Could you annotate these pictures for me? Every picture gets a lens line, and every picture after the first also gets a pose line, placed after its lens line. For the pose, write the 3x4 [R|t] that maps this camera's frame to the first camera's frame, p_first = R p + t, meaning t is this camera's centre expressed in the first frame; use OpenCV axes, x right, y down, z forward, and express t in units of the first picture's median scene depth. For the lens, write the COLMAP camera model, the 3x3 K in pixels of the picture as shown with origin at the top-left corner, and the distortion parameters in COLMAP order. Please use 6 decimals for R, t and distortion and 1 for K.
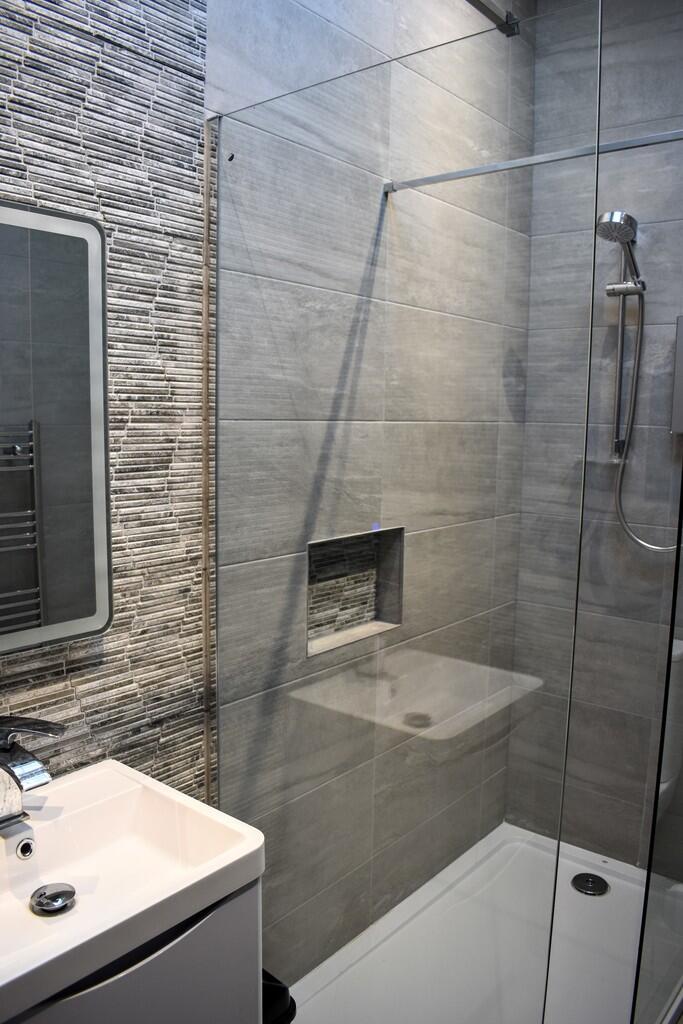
lens RADIAL K [[793.3, 0, 341.5], [0, 793.3, 512.0], [0, 0, 1]] dist [-0.104268, 0.022788]
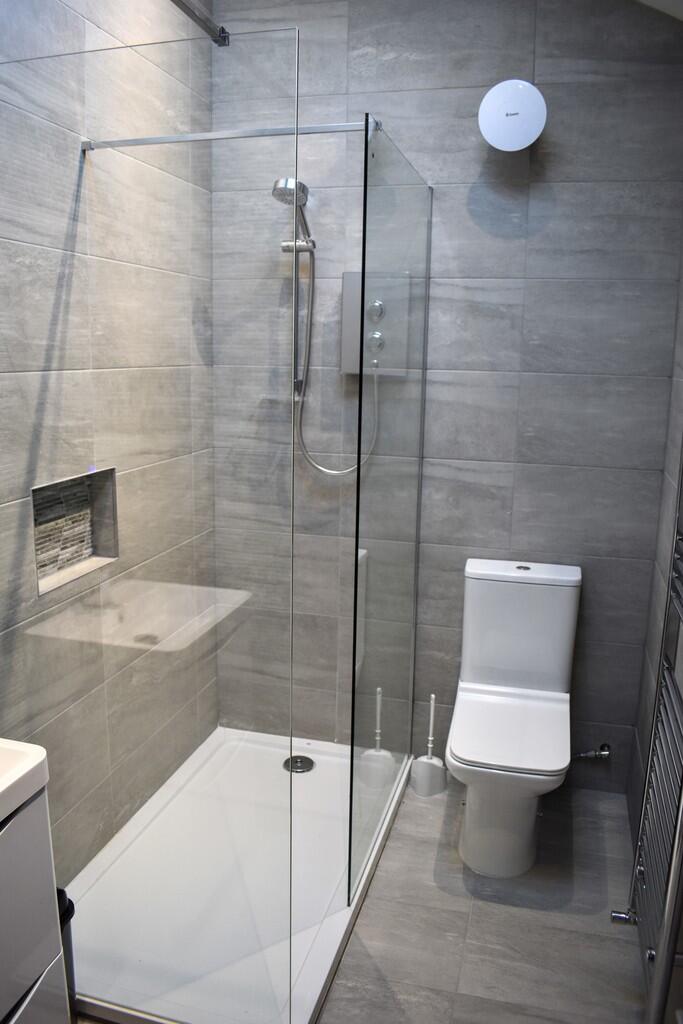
lens RADIAL K [[793.3, 0, 341.5], [0, 793.3, 512.0], [0, 0, 1]] dist [-0.104268, 0.022788]
pose [[0.911697, -0.082883, 0.402416, -0.075466], [0.048770, 0.994348, 0.094307, -0.006630], [-0.407958, -0.066354, 0.910586, -0.101768]]
